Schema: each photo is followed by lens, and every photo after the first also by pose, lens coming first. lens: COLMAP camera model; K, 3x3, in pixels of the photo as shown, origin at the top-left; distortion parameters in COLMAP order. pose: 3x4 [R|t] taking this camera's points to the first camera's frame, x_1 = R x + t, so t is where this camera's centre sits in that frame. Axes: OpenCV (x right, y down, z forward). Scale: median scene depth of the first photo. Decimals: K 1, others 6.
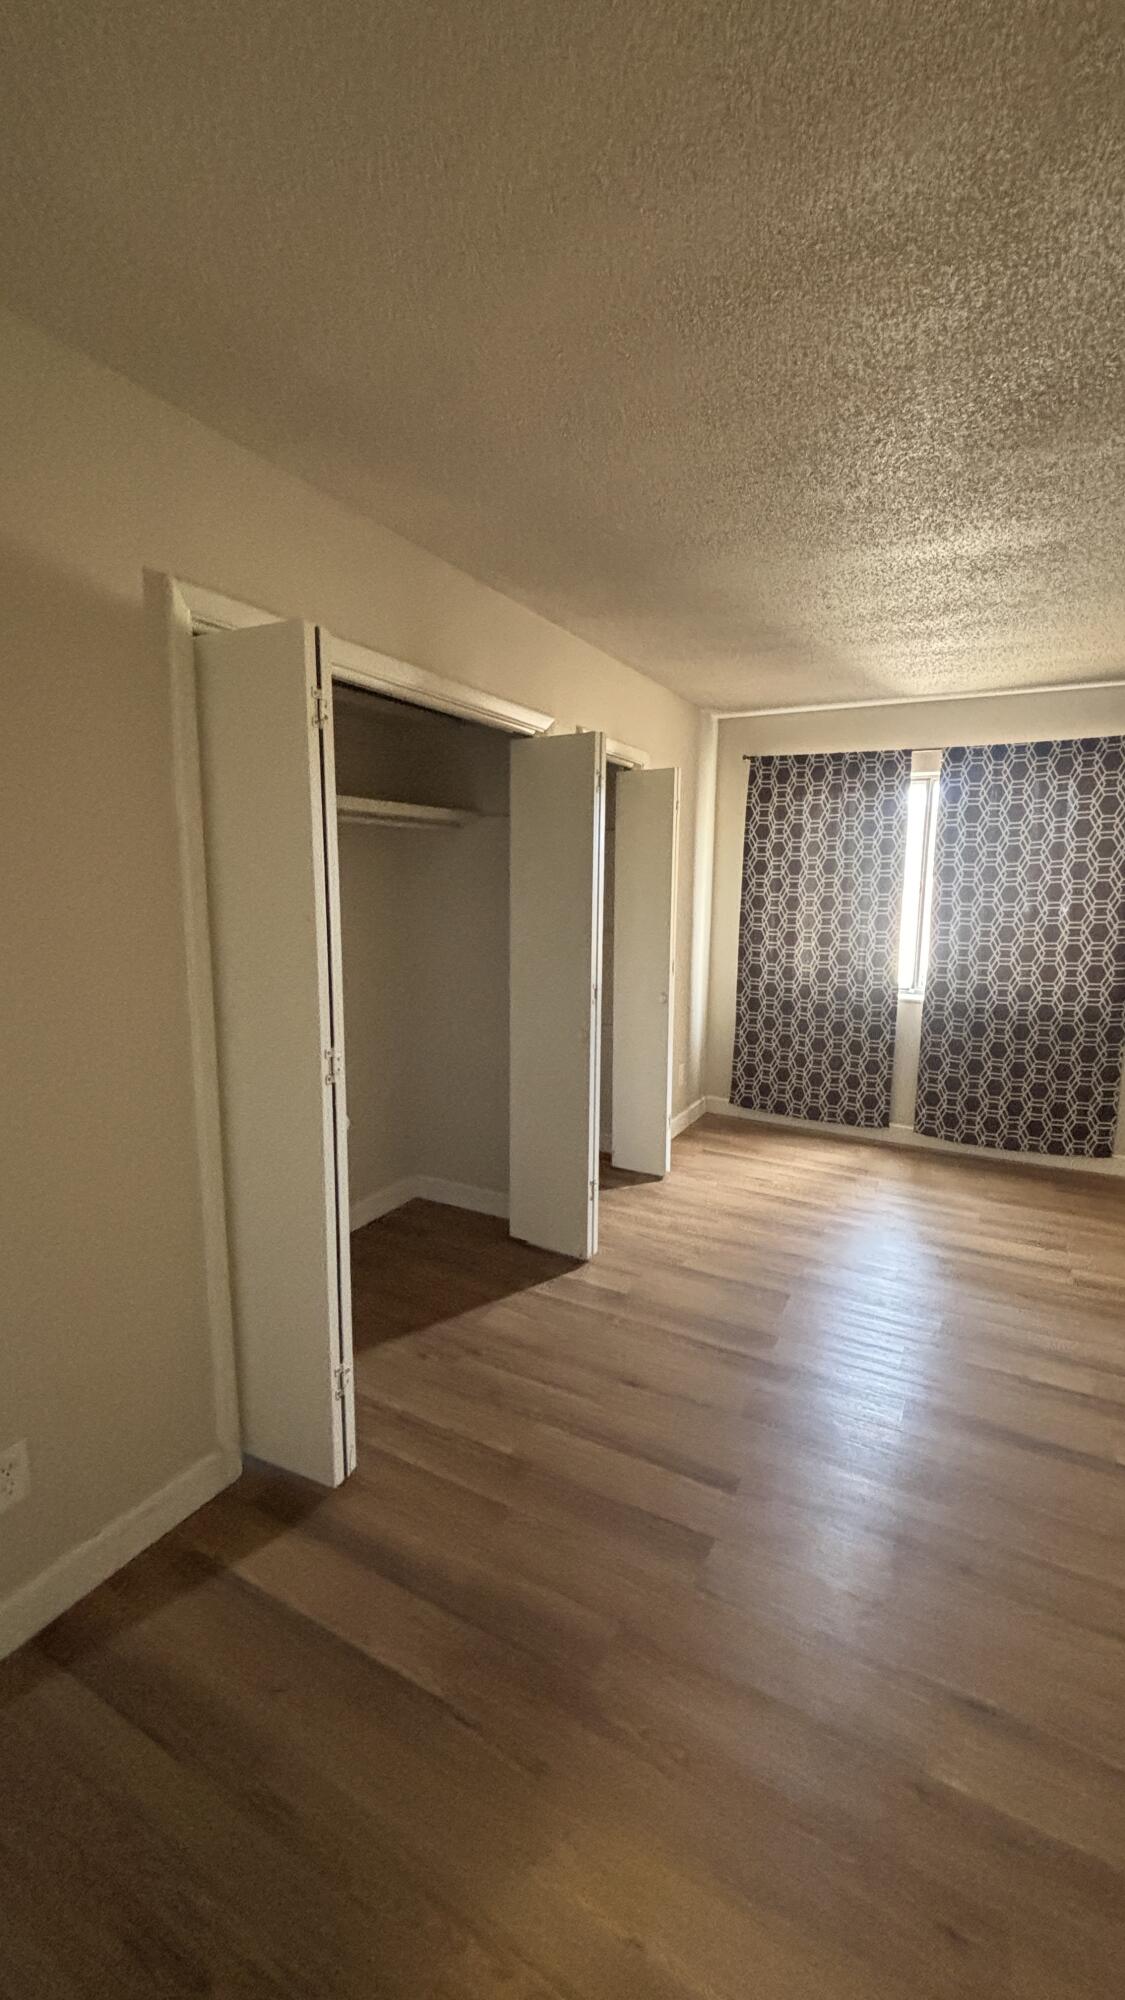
lens RADIAL K [[804.4, 0, 556.6], [0, 804.4, 1000.7], [0, 0, 1]] dist [0.001693, -0.000264]
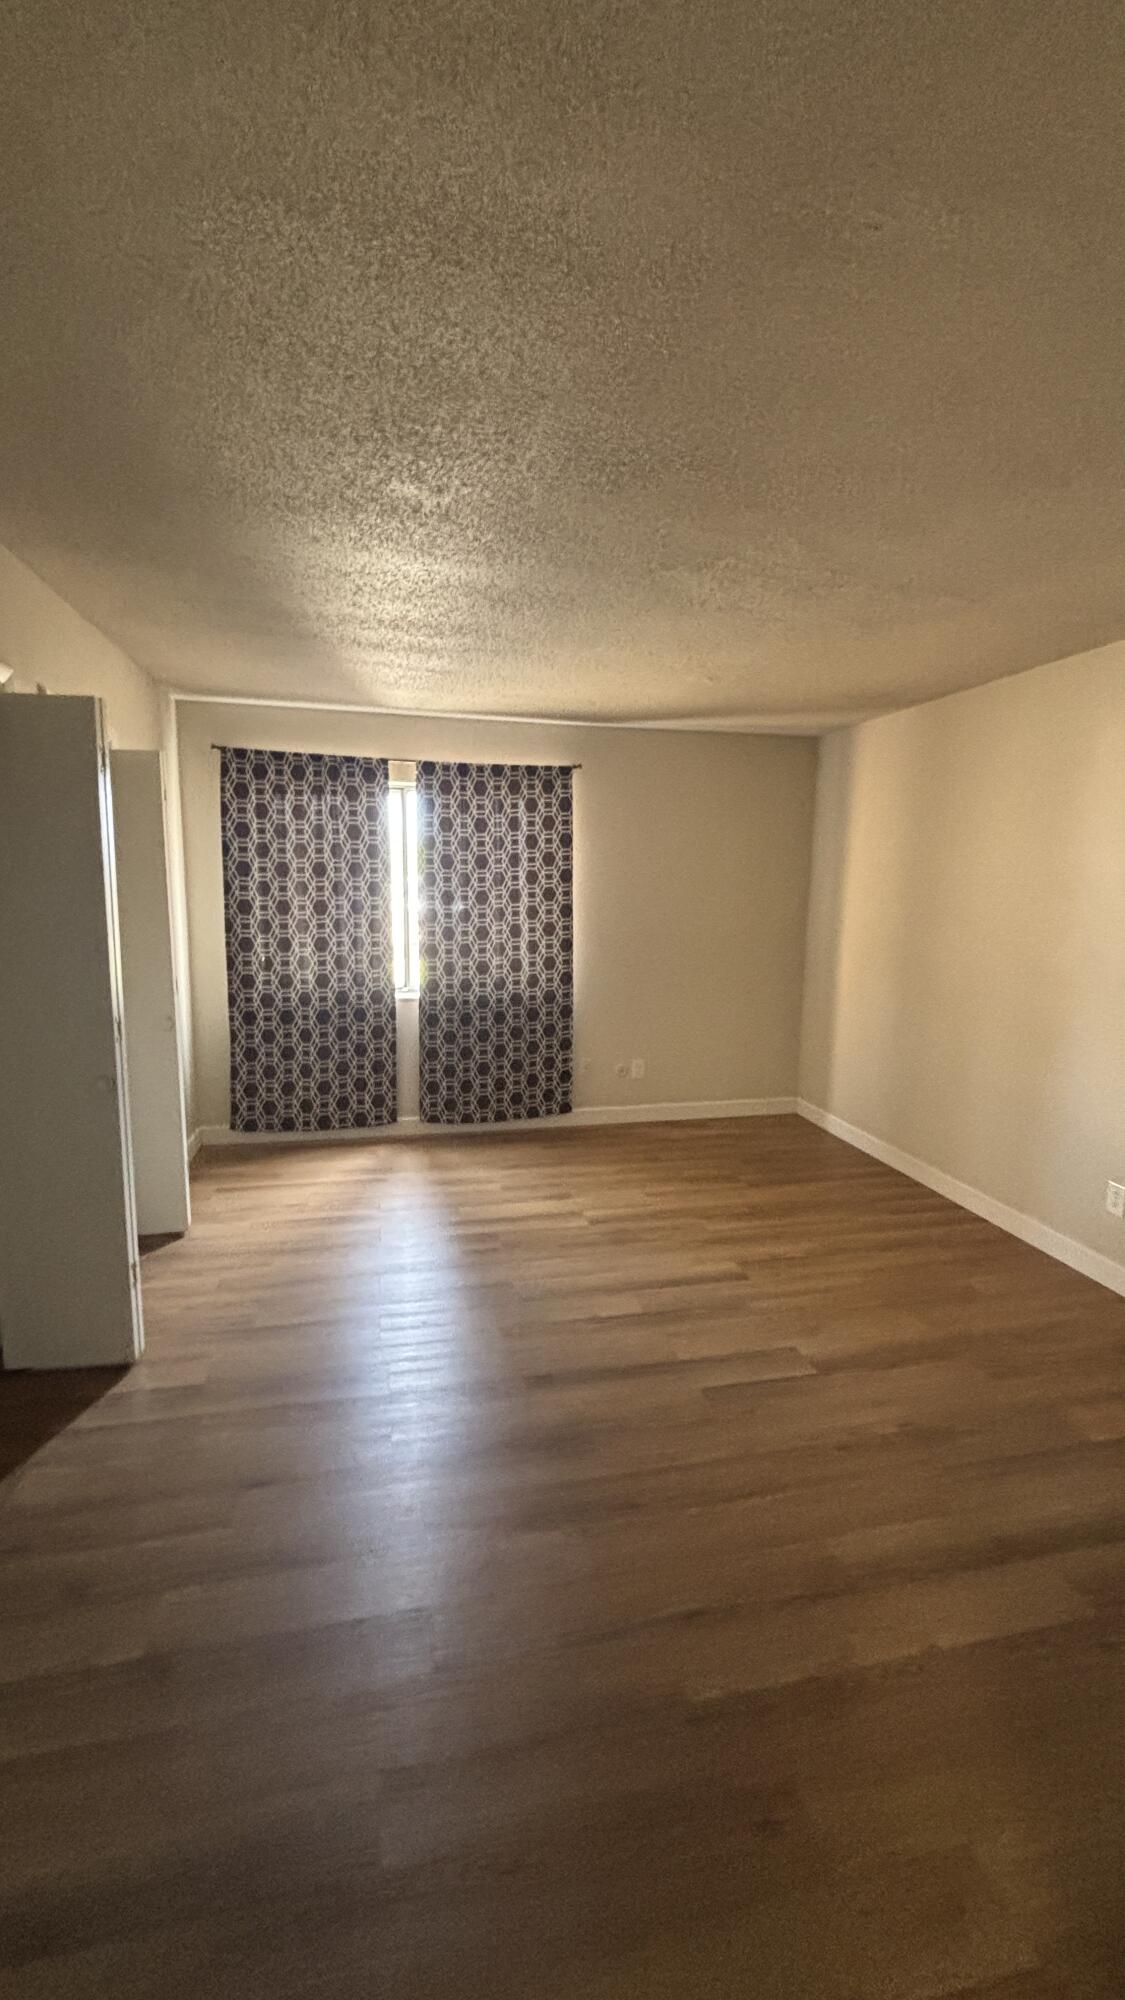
lens RADIAL K [[804.4, 0, 562.4], [0, 804.4, 997.9], [0, 0, 1]] dist [0.001693, -0.000264]
pose [[0.747776, -0.090061, 0.657814, -0.103386], [0.092358, 0.995235, 0.031269, -0.016281], [-0.657496, 0.037372, 0.752531, 0.082357]]
